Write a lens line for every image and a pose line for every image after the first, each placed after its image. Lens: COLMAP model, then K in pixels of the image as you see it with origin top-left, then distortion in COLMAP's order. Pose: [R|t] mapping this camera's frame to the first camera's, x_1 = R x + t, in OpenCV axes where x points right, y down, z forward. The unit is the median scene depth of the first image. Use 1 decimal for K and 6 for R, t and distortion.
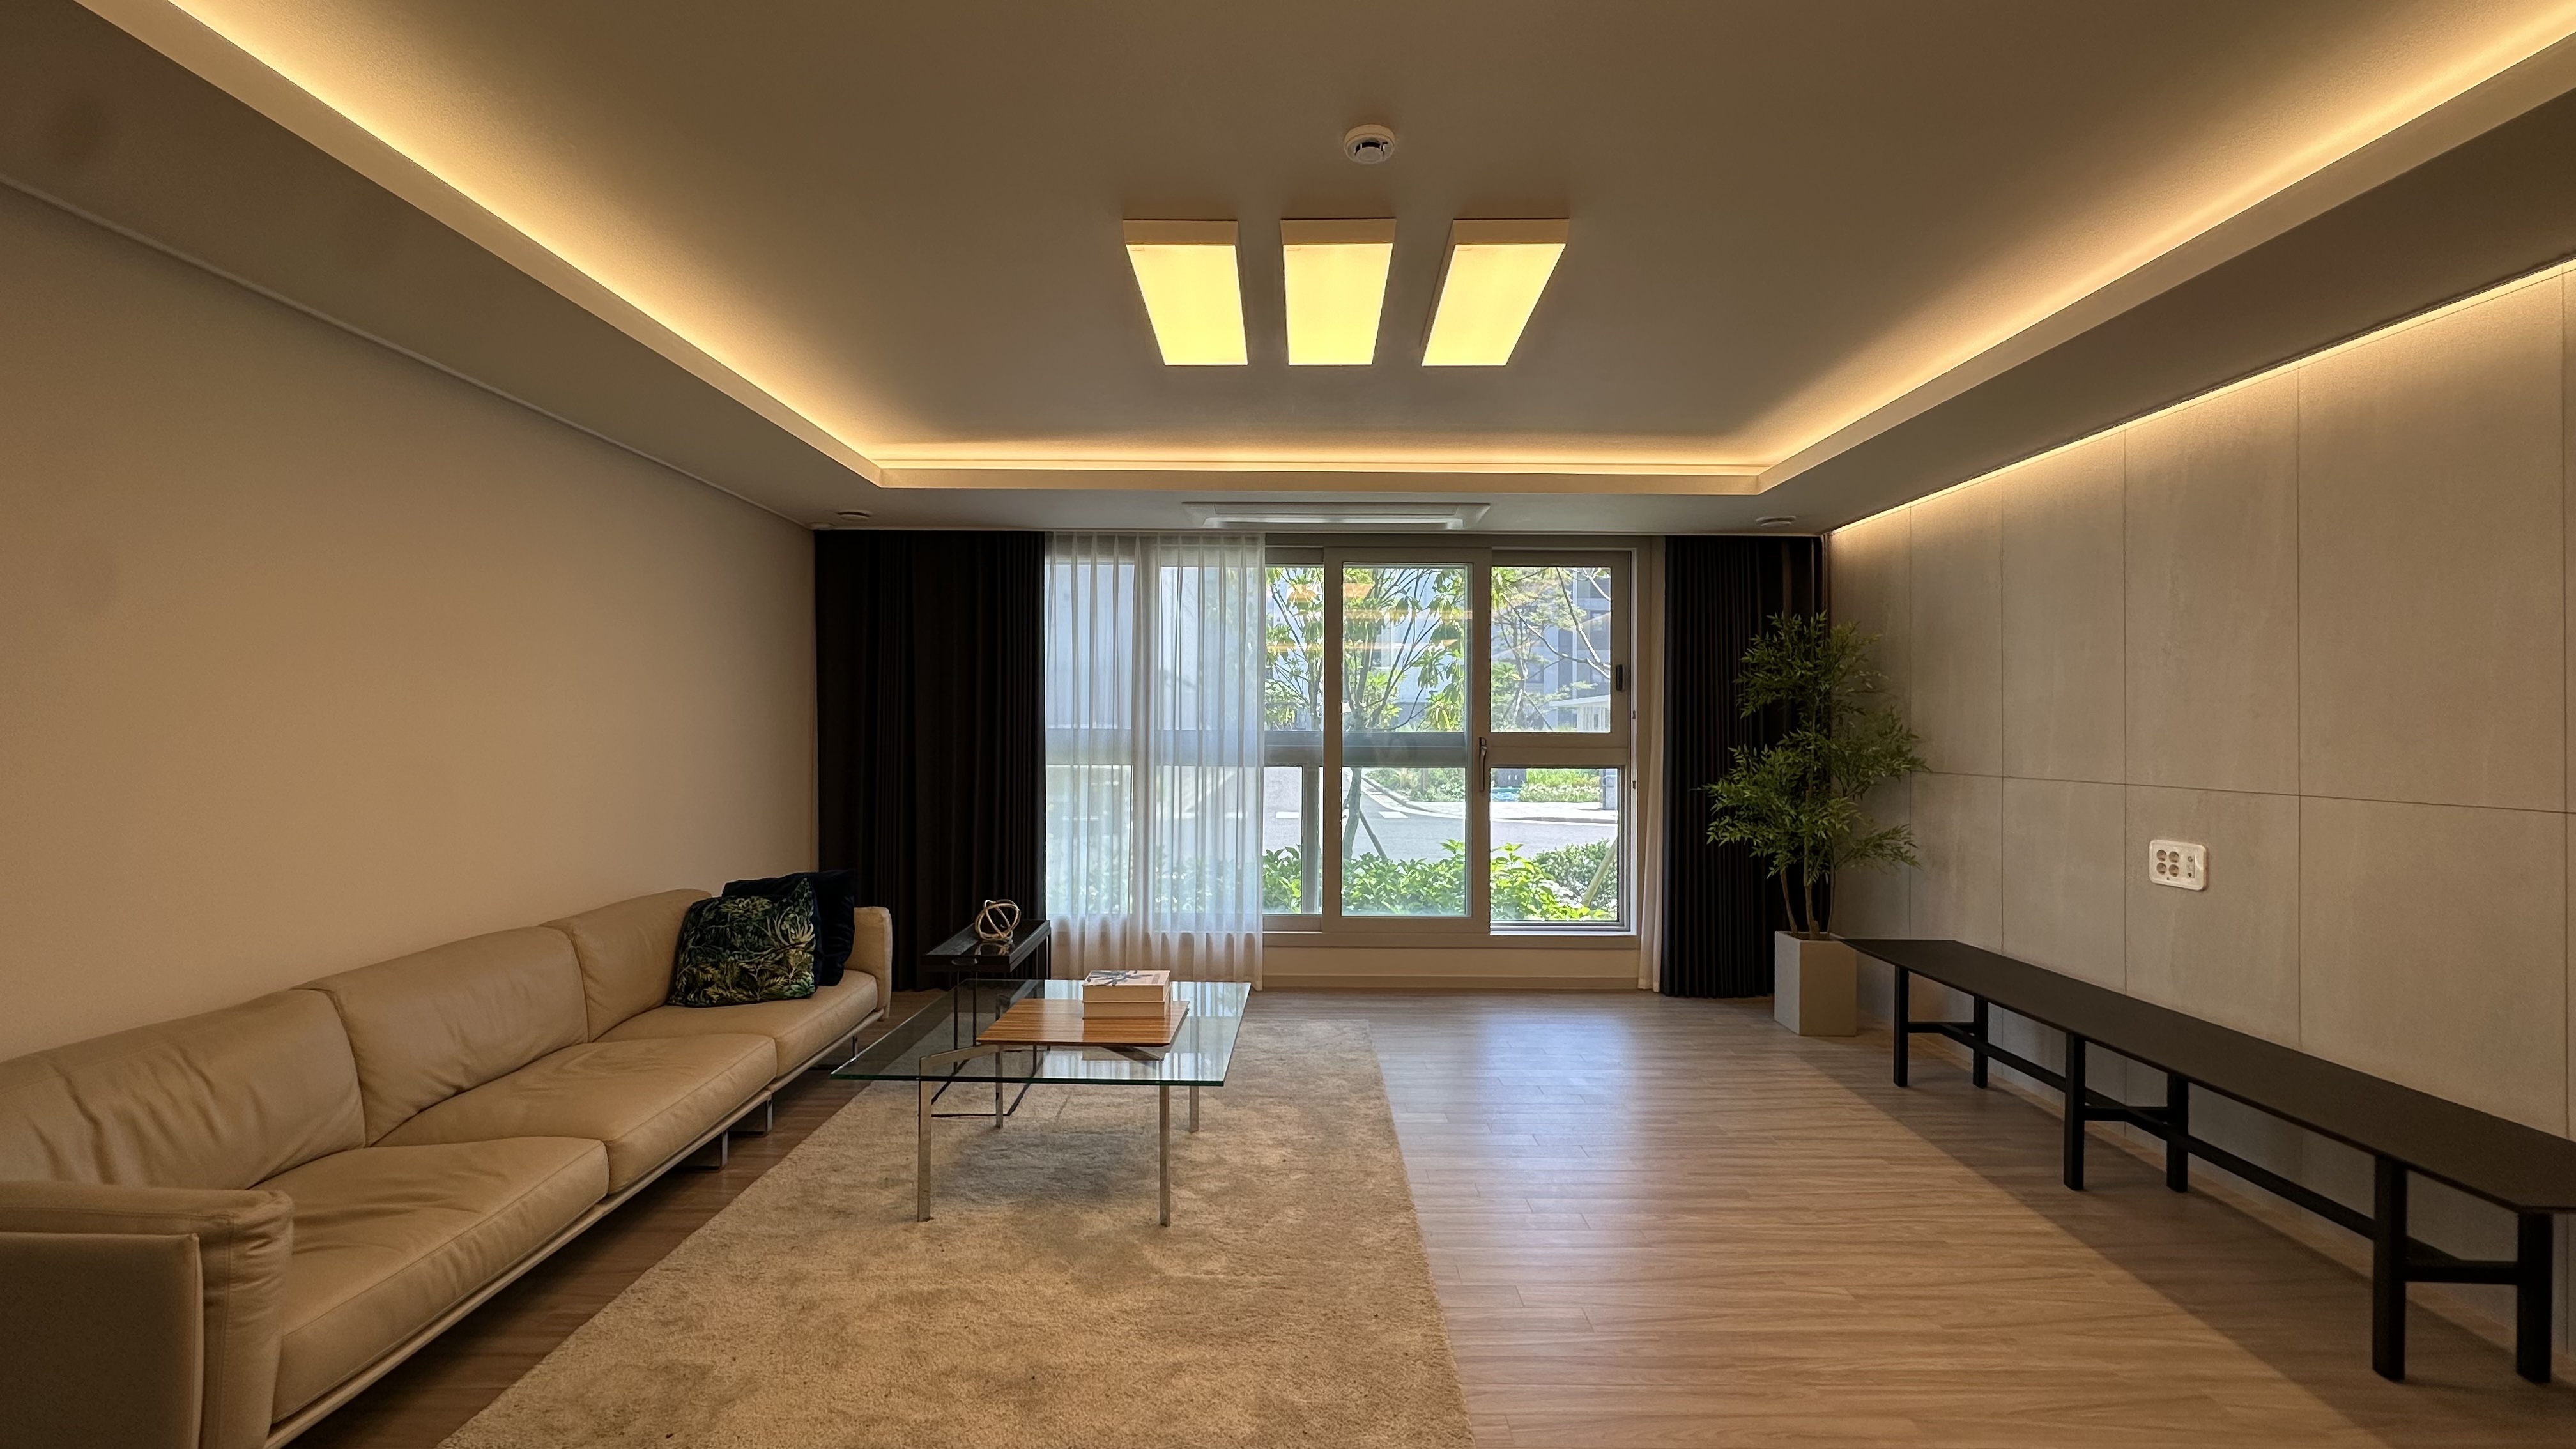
lens RADIAL K [[1026.9, 0, 1293.7], [0, 1026.9, 733.8], [0, 0, 1]] dist [-0.009081, 0.000162]
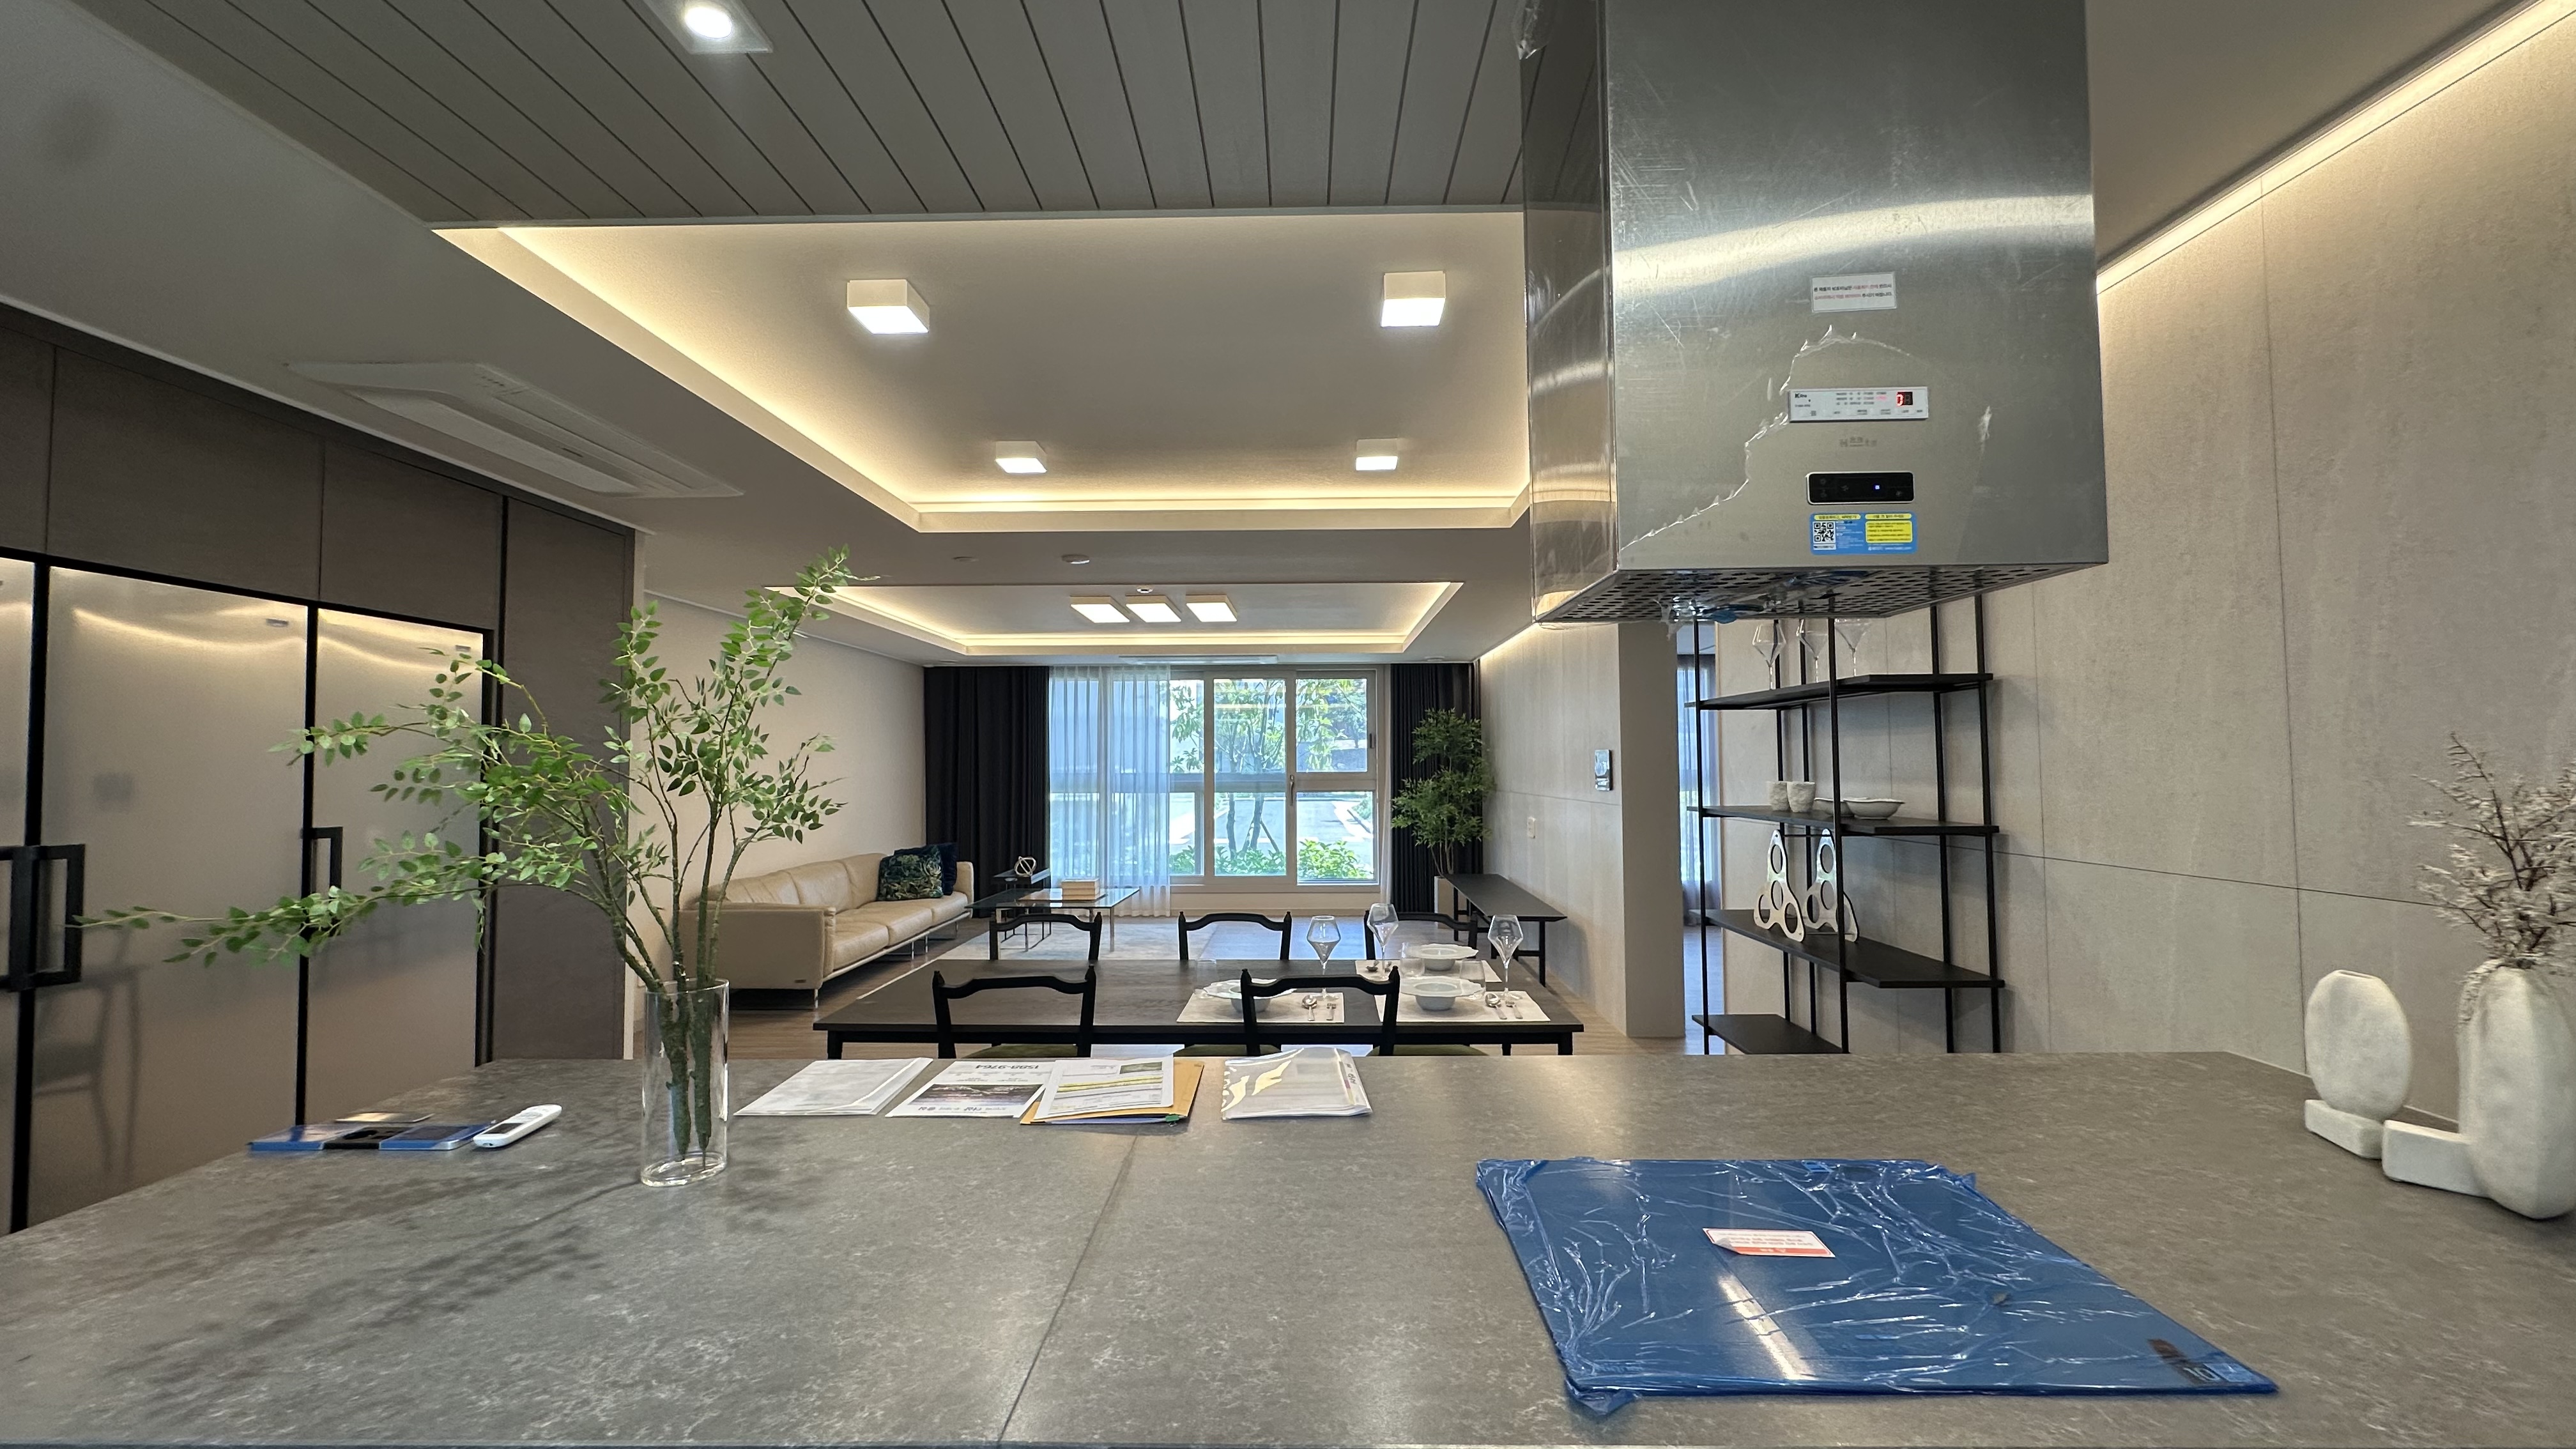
lens RADIAL K [[1026.9, 0, 1284.5], [0, 1026.9, 719.3], [0, 0, 1]] dist [-0.009081, 0.000162]
pose [[0.999743, -0.014998, -0.016975, 0.209056], [0.014149, 0.998693, -0.049111, -0.004898], [0.017689, 0.048858, 0.998649, -0.814619]]
